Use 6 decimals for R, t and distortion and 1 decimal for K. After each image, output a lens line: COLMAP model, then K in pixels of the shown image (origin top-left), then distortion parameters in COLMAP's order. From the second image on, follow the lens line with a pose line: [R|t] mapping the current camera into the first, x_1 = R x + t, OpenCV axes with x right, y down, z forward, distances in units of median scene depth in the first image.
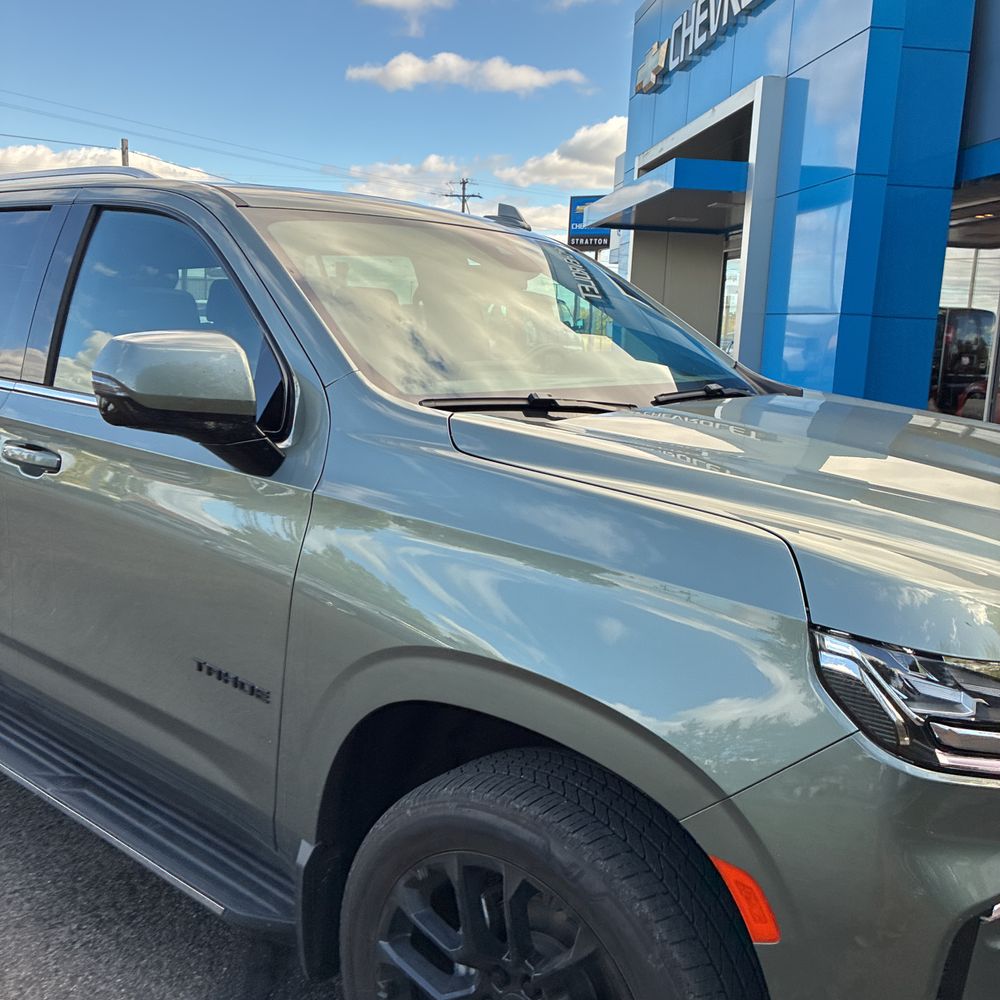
lens RADIAL K [[1012.3, 0, 504.0], [0, 1012.3, 496.8], [0, 0, 1]] dist [0.023206, 0.000000]
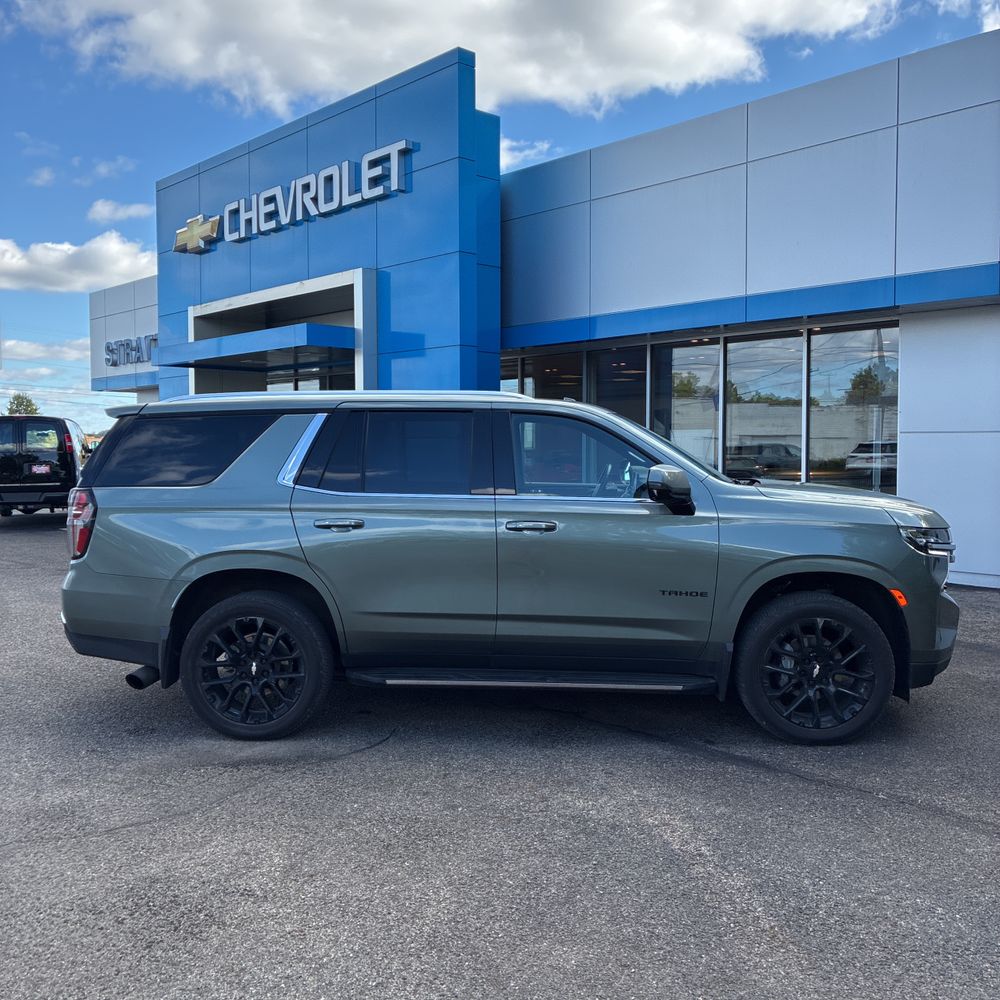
lens RADIAL K [[1012.3, 0, 504.4], [0, 1012.3, 499.7], [0, 0, 1]] dist [0.023206, 0.000000]
pose [[0.800505, -0.076411, 0.594435, -1.659242], [0.138816, 0.988507, -0.059872, 0.023812], [-0.583028, 0.130445, 0.801912, -0.663928]]
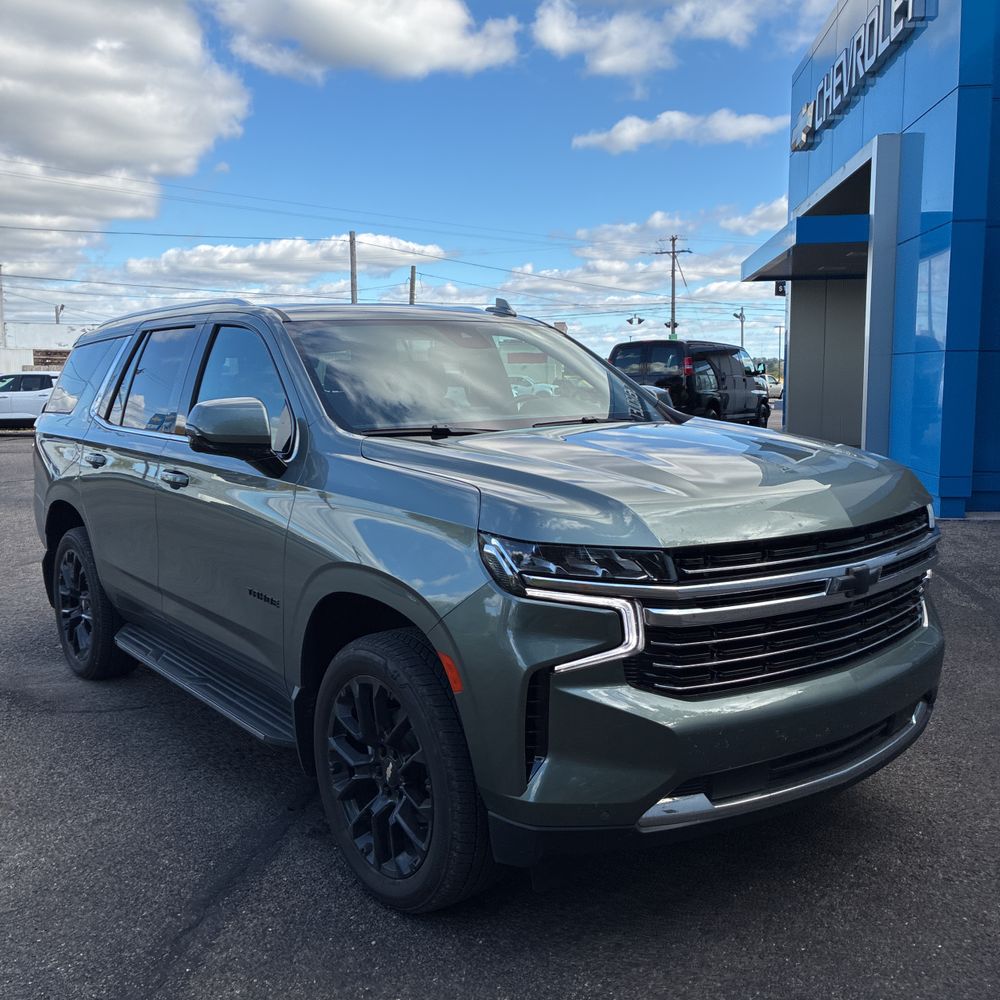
lens RADIAL K [[1012.3, 0, 505.5], [0, 1012.3, 499.5], [0, 0, 1]] dist [0.023206, 0.000000]
pose [[0.973992, -0.028257, -0.224814, 0.396052], [0.016556, 0.998417, -0.053762, 0.085942], [0.225977, 0.048642, 0.972917, -0.446430]]
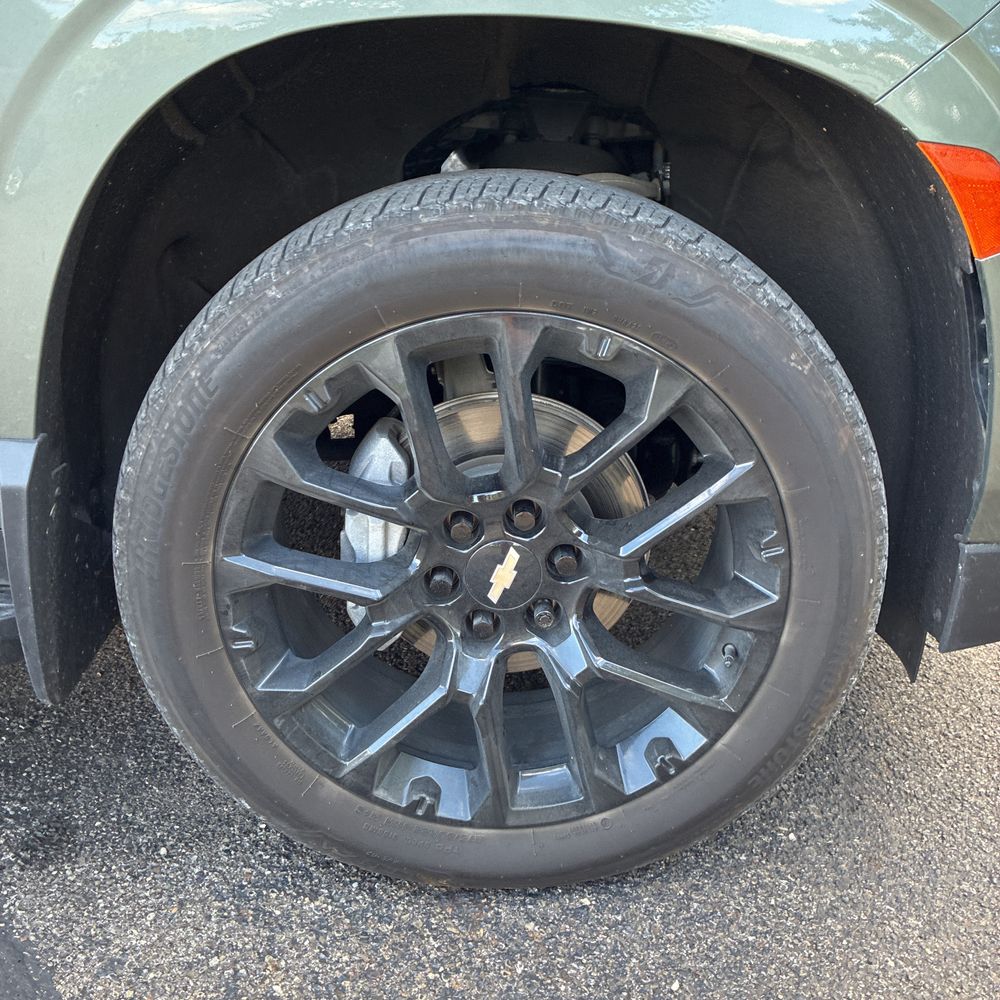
lens RADIAL K [[1012.3, 0, 498.2], [0, 1012.3, 502.5], [0, 0, 1]] dist [0.023206, 0.000000]
pose [[0.776031, -0.251123, 0.578544, -0.222680], [0.111987, 0.957601, 0.265442, 0.188203], [-0.620673, -0.141202, 0.771251, 0.325906]]
